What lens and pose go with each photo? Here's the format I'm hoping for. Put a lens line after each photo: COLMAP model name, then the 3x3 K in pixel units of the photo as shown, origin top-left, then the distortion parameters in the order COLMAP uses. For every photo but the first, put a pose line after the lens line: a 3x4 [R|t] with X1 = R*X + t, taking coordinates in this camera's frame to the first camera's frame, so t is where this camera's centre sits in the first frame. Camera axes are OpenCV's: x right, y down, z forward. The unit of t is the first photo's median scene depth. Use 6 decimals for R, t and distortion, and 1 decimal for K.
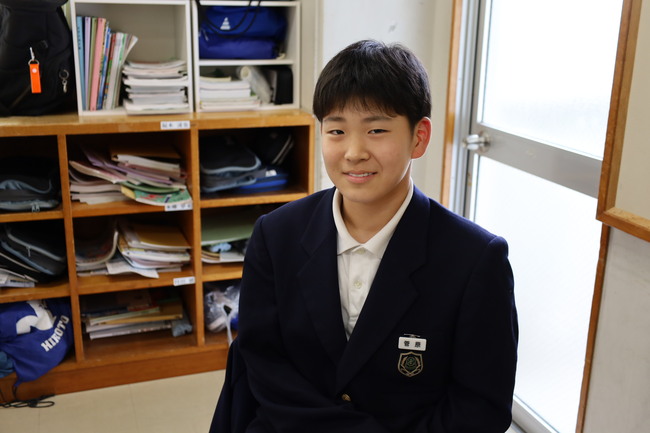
lens RADIAL K [[736.9, 0, 325.0], [0, 736.9, 216.5], [0, 0, 1]] dist [0.021261, 0.017255]
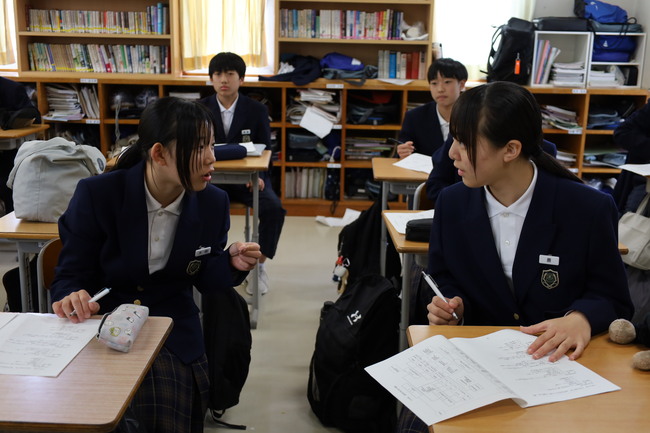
lens RADIAL K [[810.9, 0, 325.0], [0, 810.9, 216.5], [0, 0, 1]] dist [0.003185, 0.025460]
pose [[0.947752, 0.079663, -0.308902, -0.140426], [-0.096771, 0.994485, -0.040437, 0.369856], [0.303977, 0.068217, 0.950234, -1.300153]]
